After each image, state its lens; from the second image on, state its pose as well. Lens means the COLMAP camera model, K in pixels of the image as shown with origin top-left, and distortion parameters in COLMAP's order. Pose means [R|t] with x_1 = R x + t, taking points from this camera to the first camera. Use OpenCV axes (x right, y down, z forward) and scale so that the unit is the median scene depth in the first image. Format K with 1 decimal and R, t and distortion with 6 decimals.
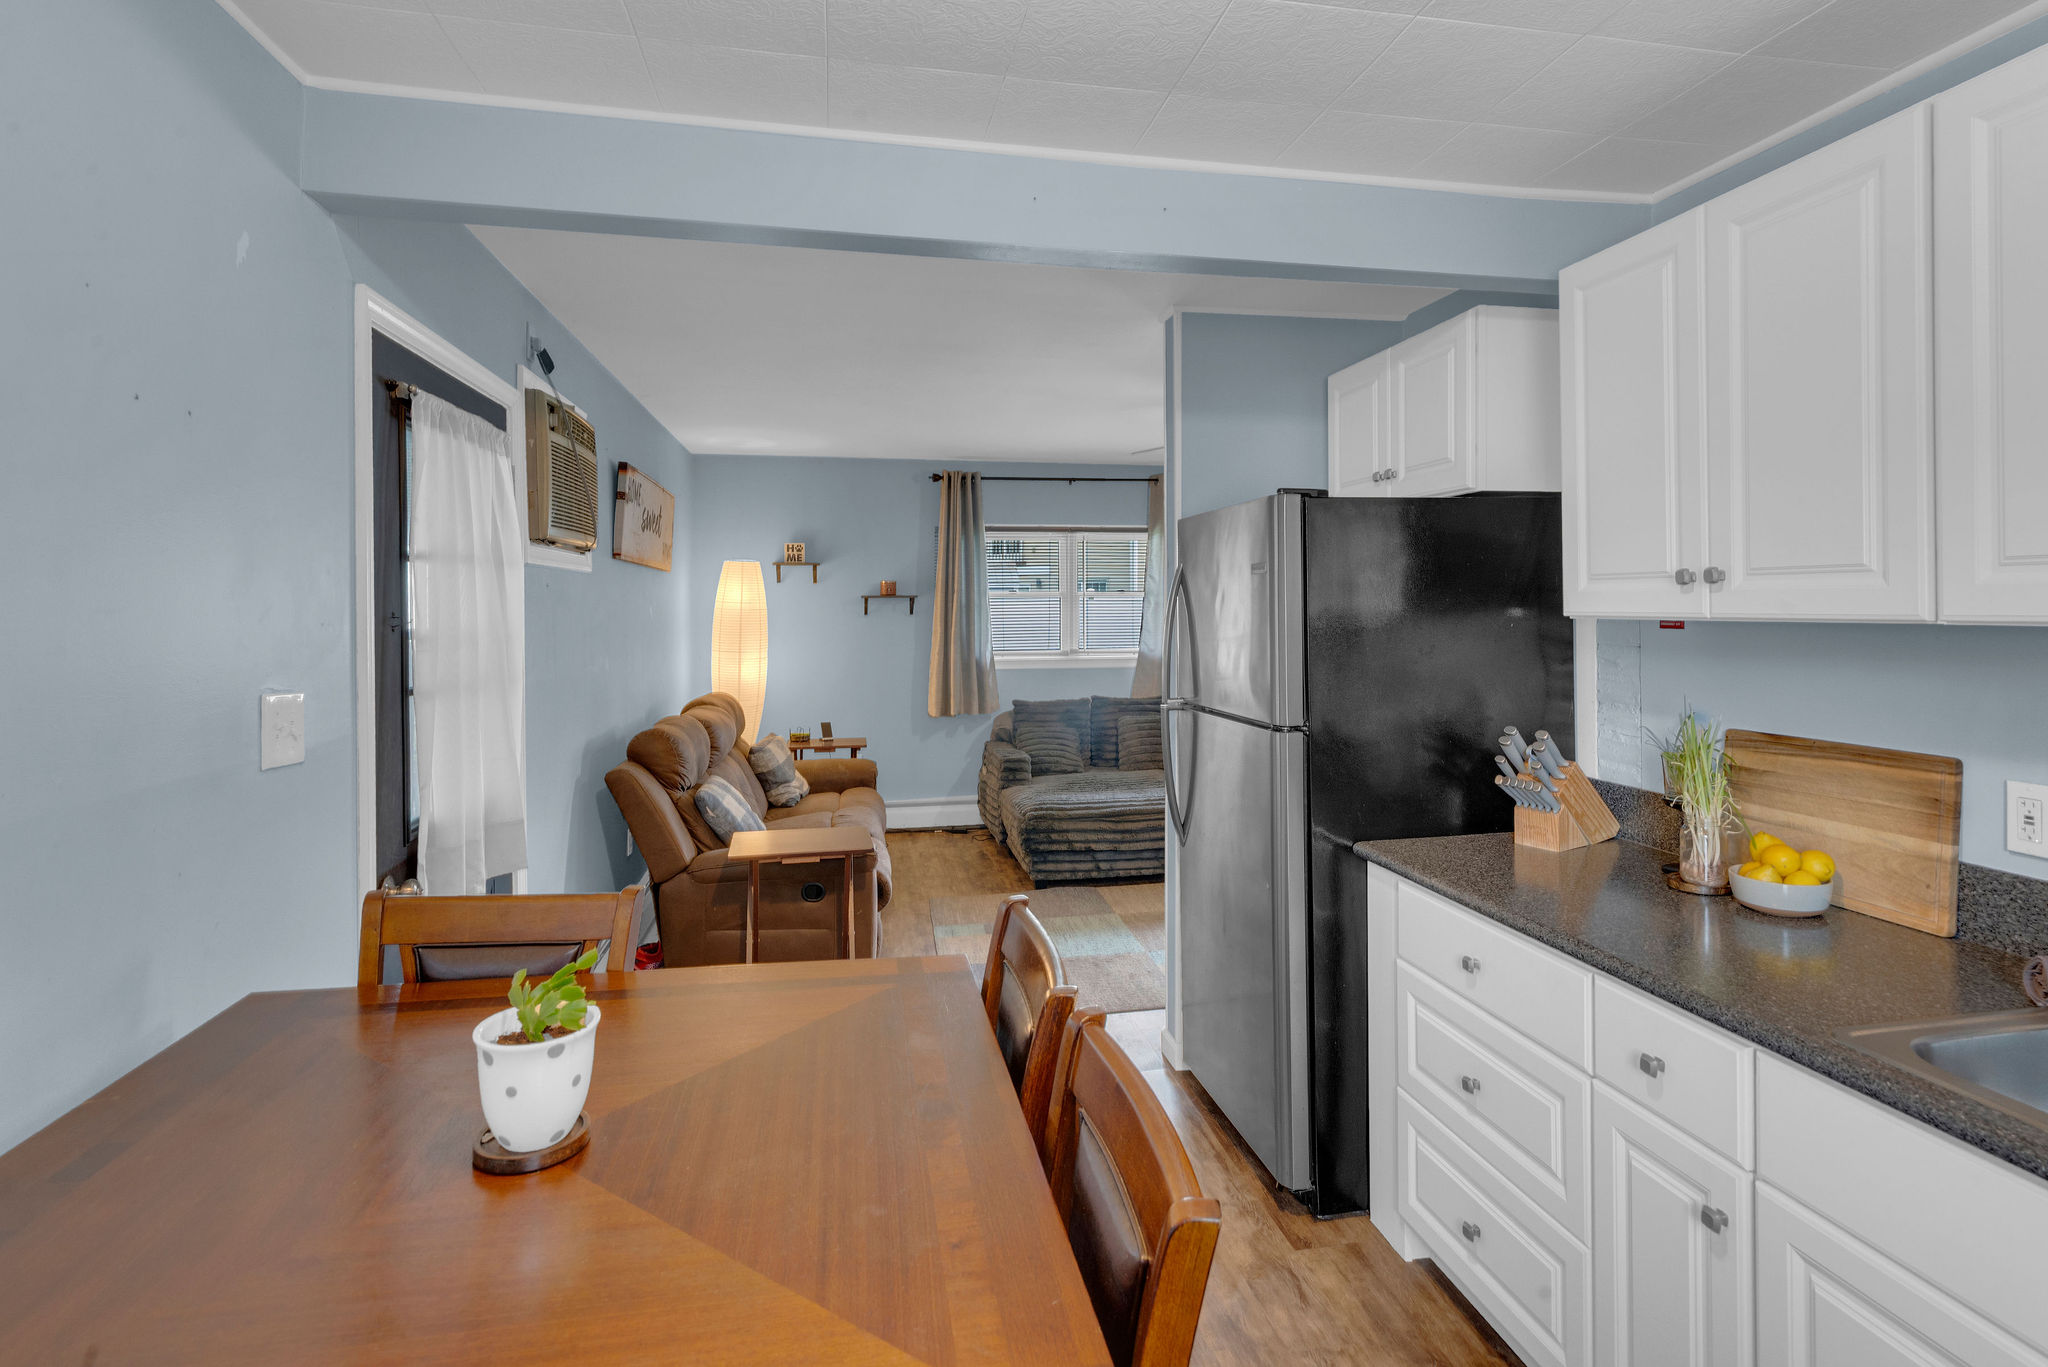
lens RADIAL K [[1018.8, 0, 1050.7], [0, 1018.8, 614.8], [0, 0, 1]] dist [0.000477, 0.000368]
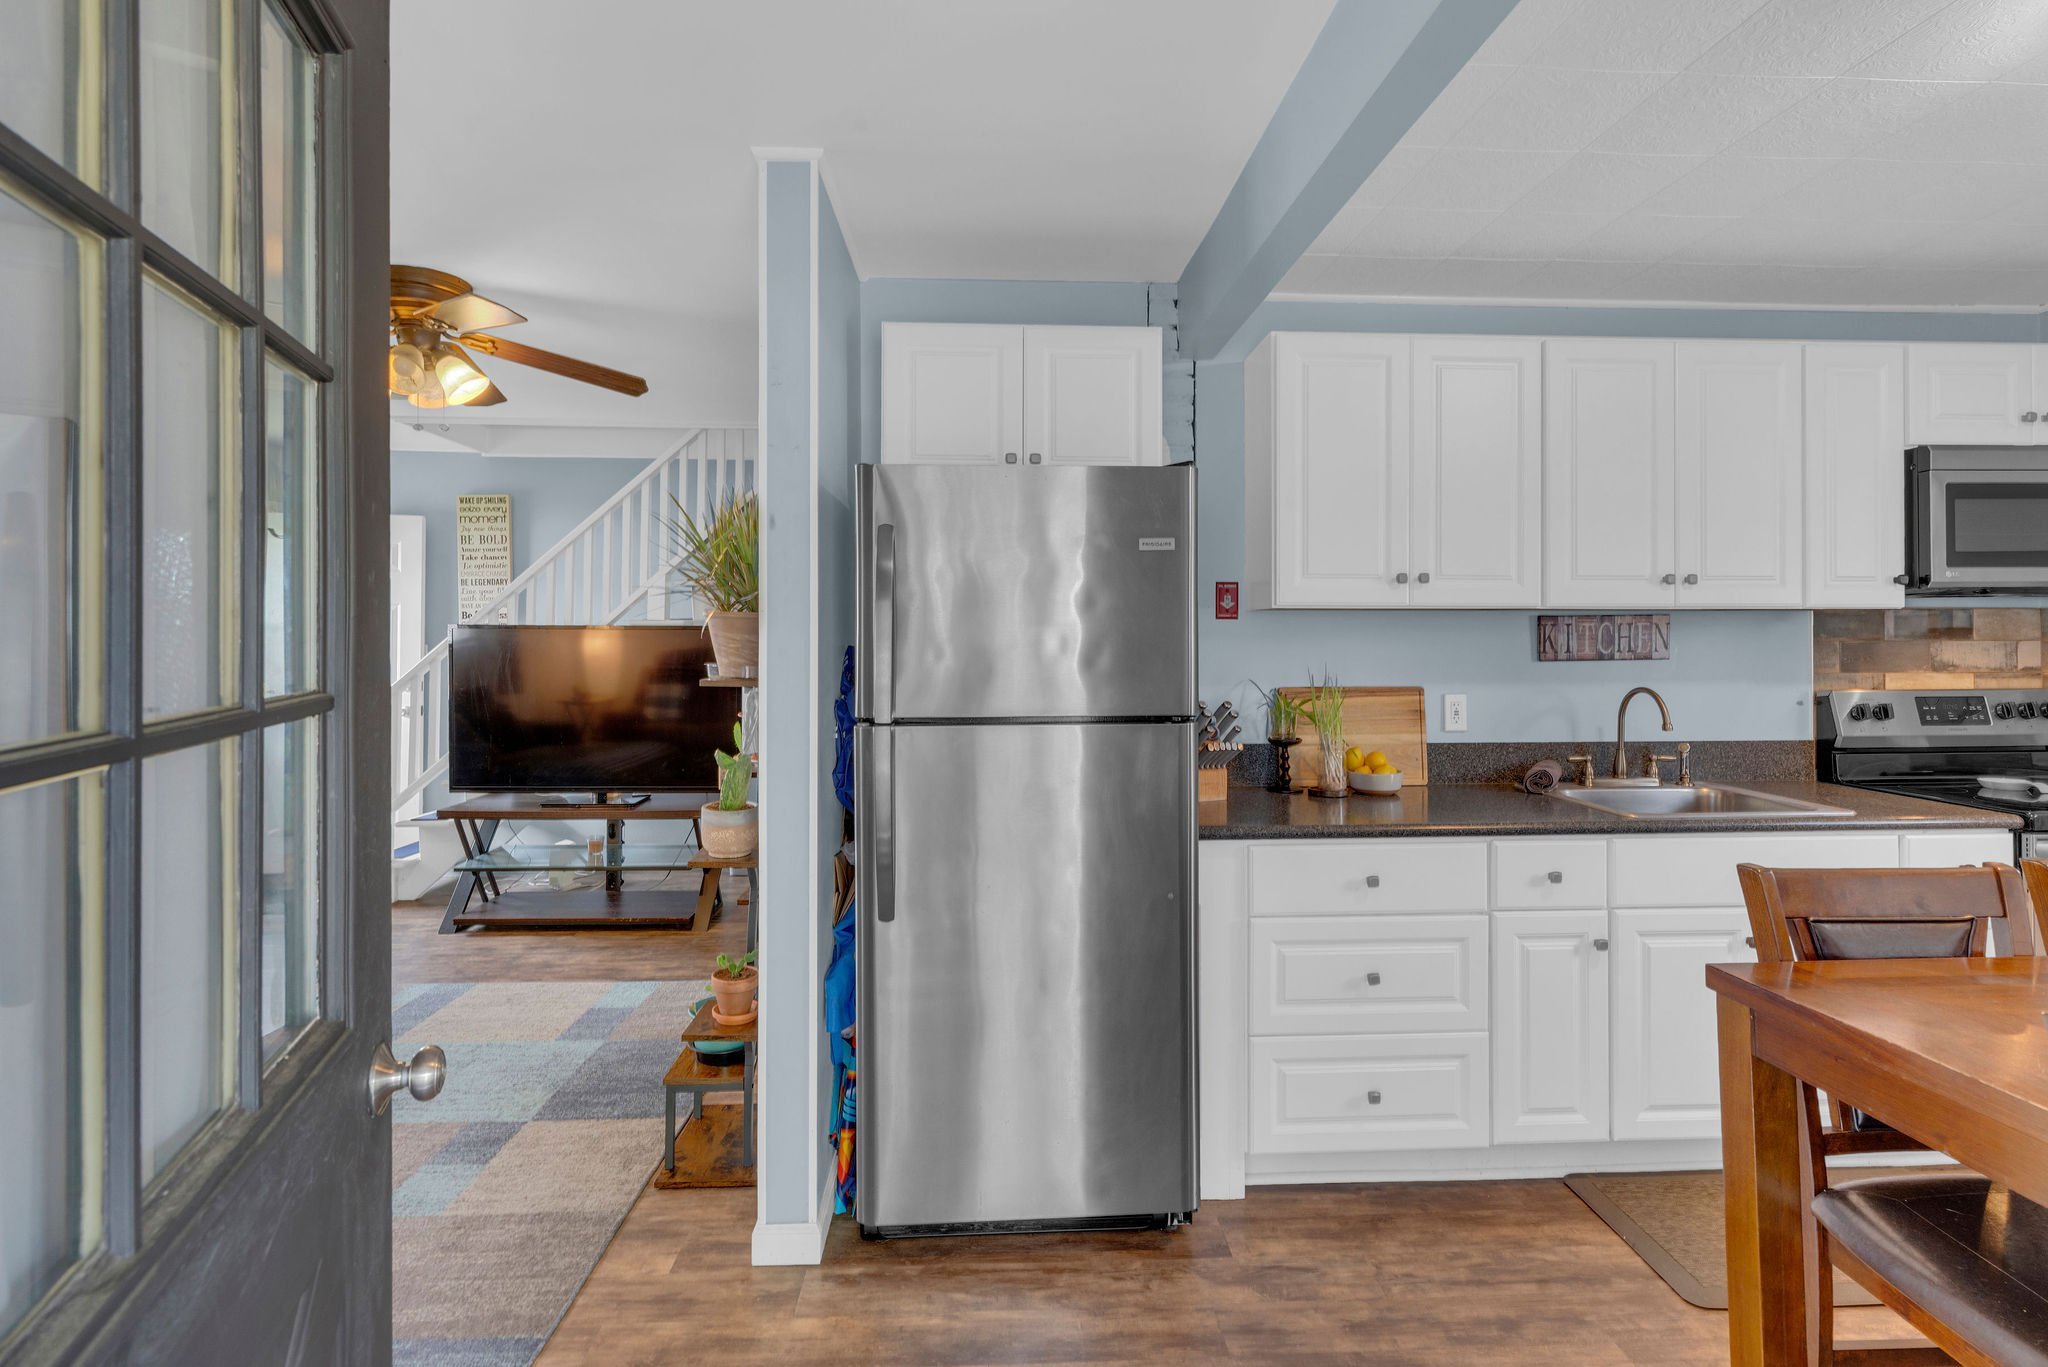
lens RADIAL K [[1018.8, 0, 1050.7], [0, 1018.8, 614.8], [0, 0, 1]] dist [0.000477, 0.000368]
pose [[0.137835, 0.028479, 0.990046, -0.284659], [0.005638, 0.999548, -0.029537, 0.017495], [-0.990439, 0.009653, 0.137612, 0.390478]]
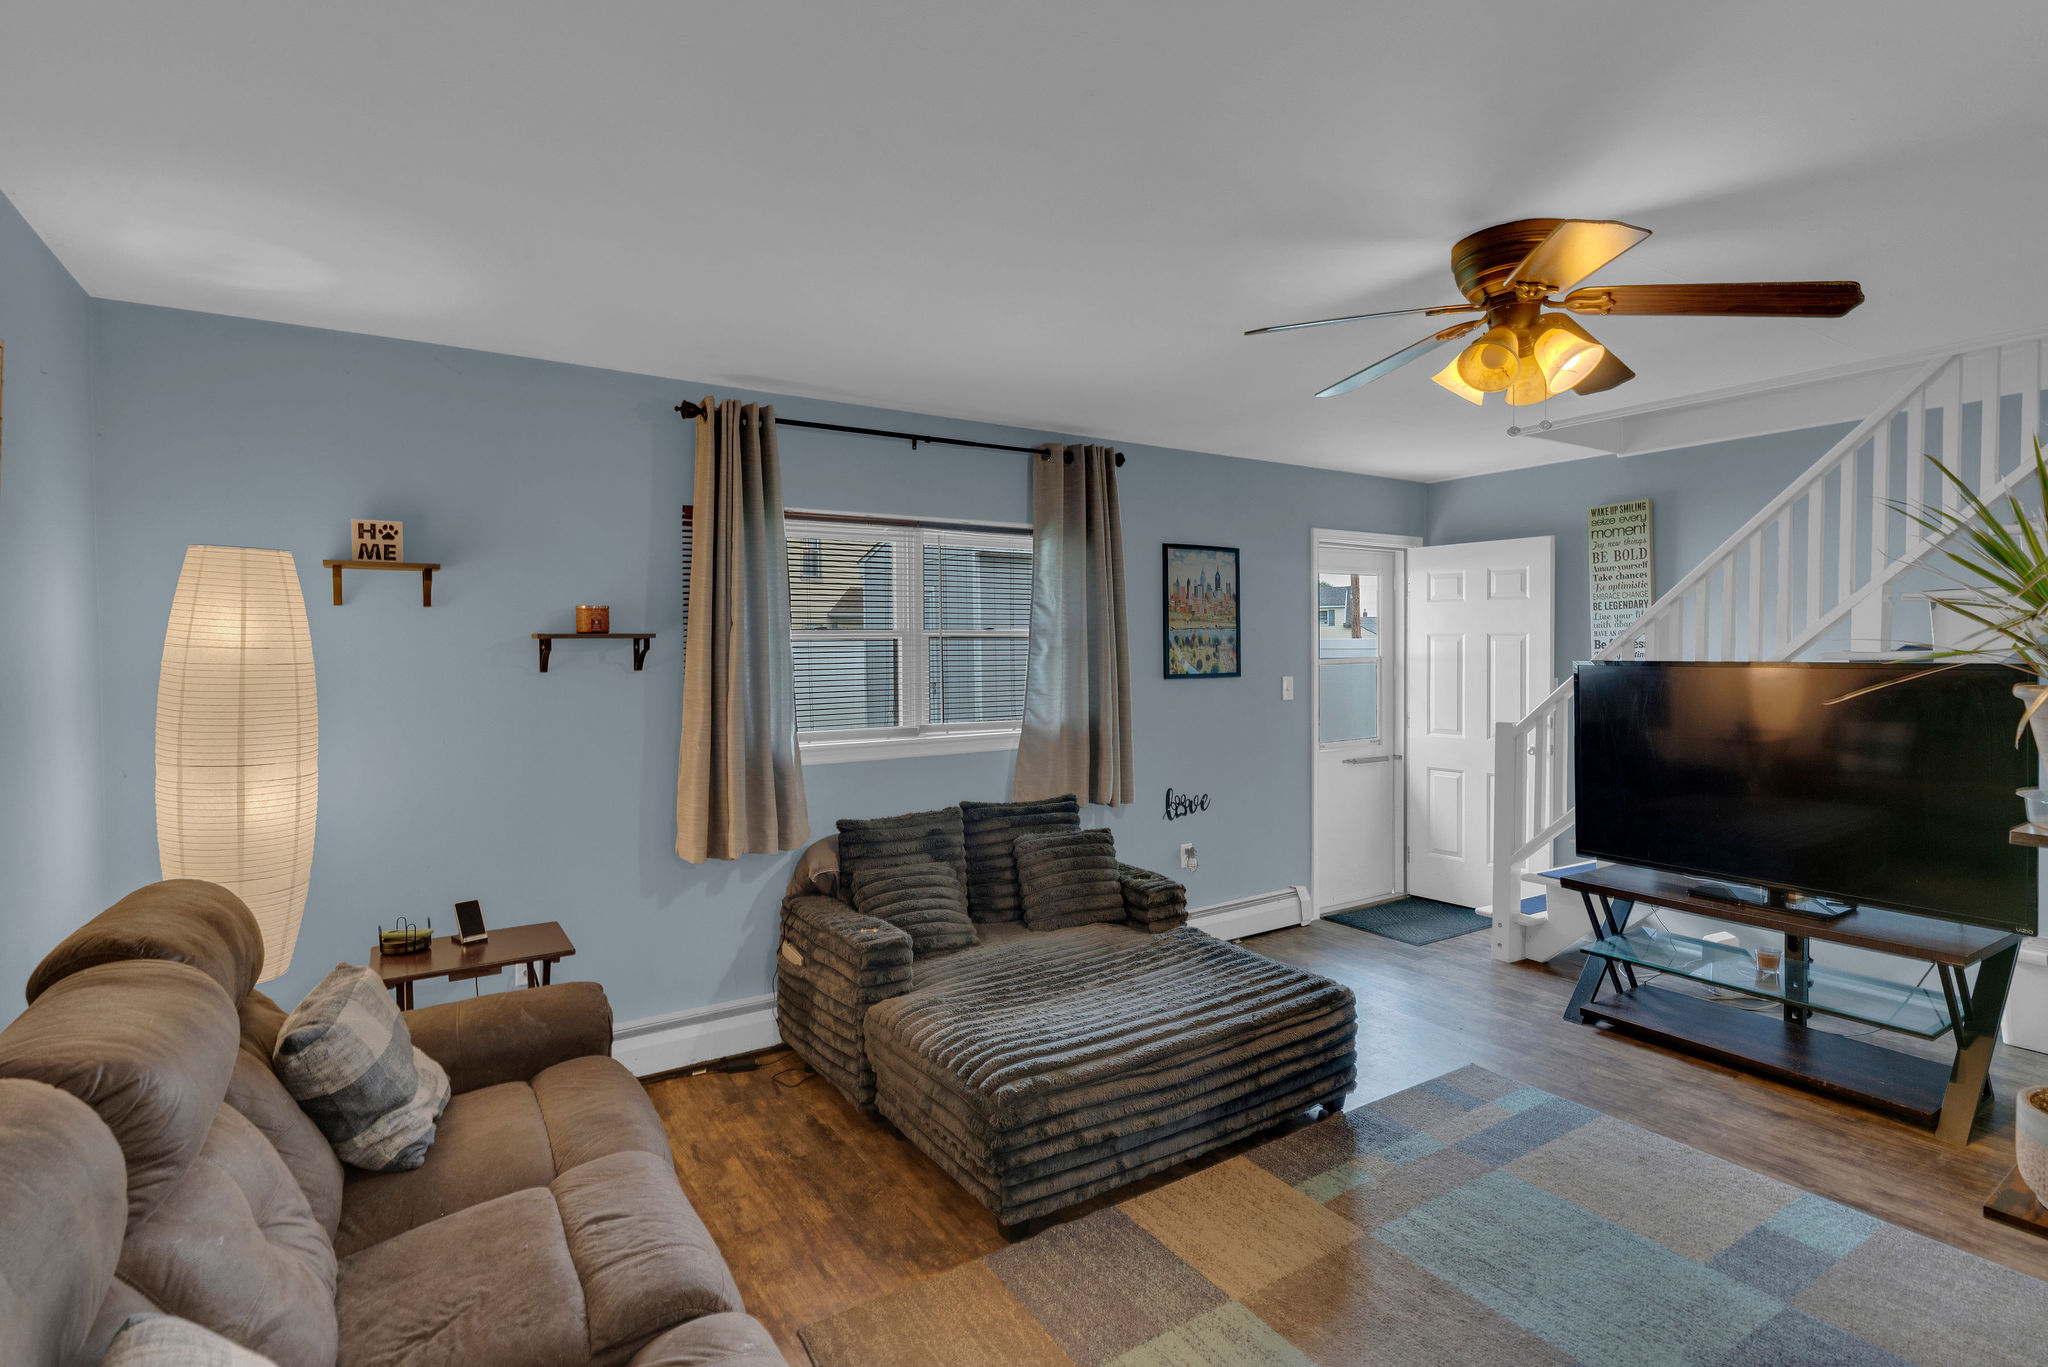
lens RADIAL K [[1000.7, 0, 1041.9], [0, 1000.7, 680.0], [0, 0, 1]] dist [0.003486, 0.000874]
pose [[0.925891, -0.015392, 0.377477, -0.149218], [0.007642, 0.999728, 0.022019, -0.005357], [-0.377713, -0.017503, 0.925757, 0.475888]]
